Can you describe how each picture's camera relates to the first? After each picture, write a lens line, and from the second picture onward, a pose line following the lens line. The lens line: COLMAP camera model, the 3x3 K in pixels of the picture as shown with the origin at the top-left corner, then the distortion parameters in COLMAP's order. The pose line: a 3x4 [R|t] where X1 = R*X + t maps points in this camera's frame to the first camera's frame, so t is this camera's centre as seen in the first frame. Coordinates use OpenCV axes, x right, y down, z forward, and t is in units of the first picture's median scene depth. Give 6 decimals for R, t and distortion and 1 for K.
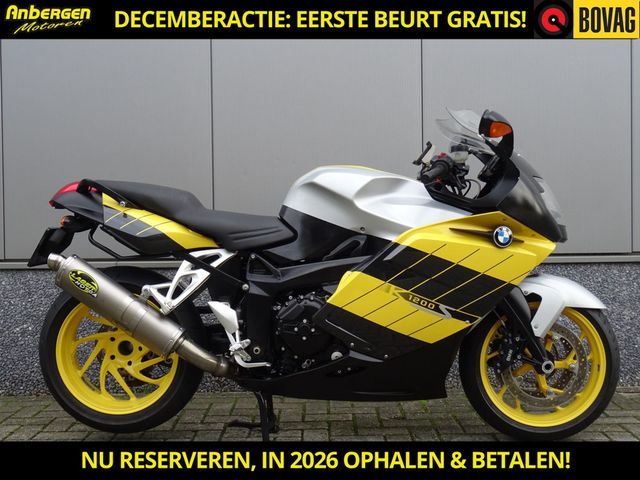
lens RADIAL K [[799.2, 0, 320.0], [0, 799.2, 240.0], [0, 0, 1]] dist [-0.000878, -0.025952]
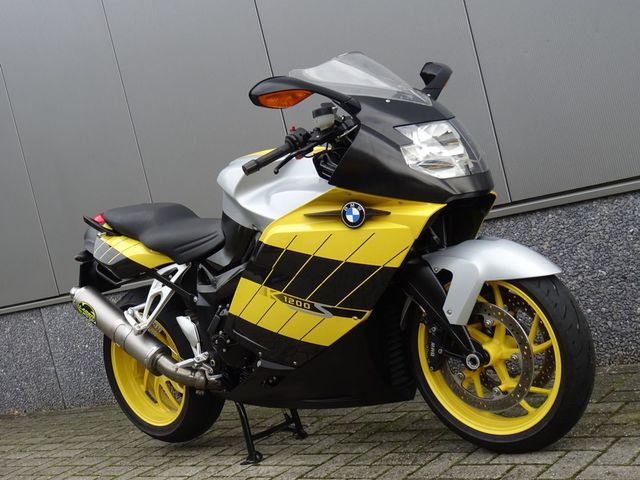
lens RADIAL K [[953.3, 0, 320.0], [0, 953.3, 240.0], [0, 0, 1]] dist [-0.013575, 0.003651]
pose [[0.728433, -0.138722, -0.670926, 0.821460], [0.209452, 0.977492, 0.025297, -0.010120], [0.652315, -0.158953, 0.741093, 0.242916]]
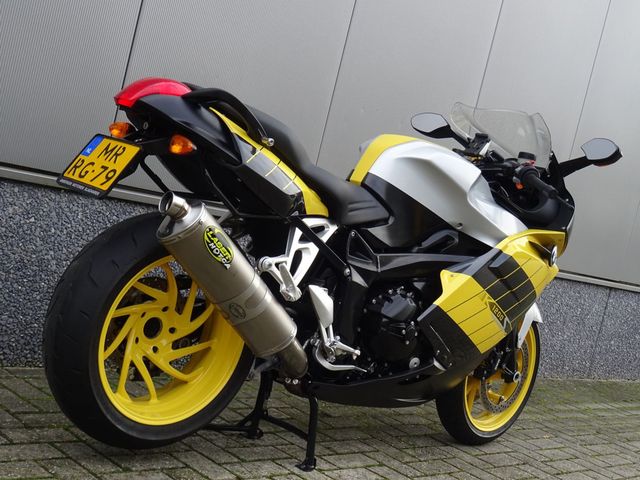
lens RADIAL K [[953.3, 0, 320.0], [0, 953.3, 240.0], [0, 0, 1]] dist [-0.013575, 0.003651]
pose [[0.675030, 0.129023, 0.726421, -0.814051], [-0.218293, 0.975434, 0.029598, 0.005367], [-0.704757, -0.178552, 0.686612, 0.372210]]
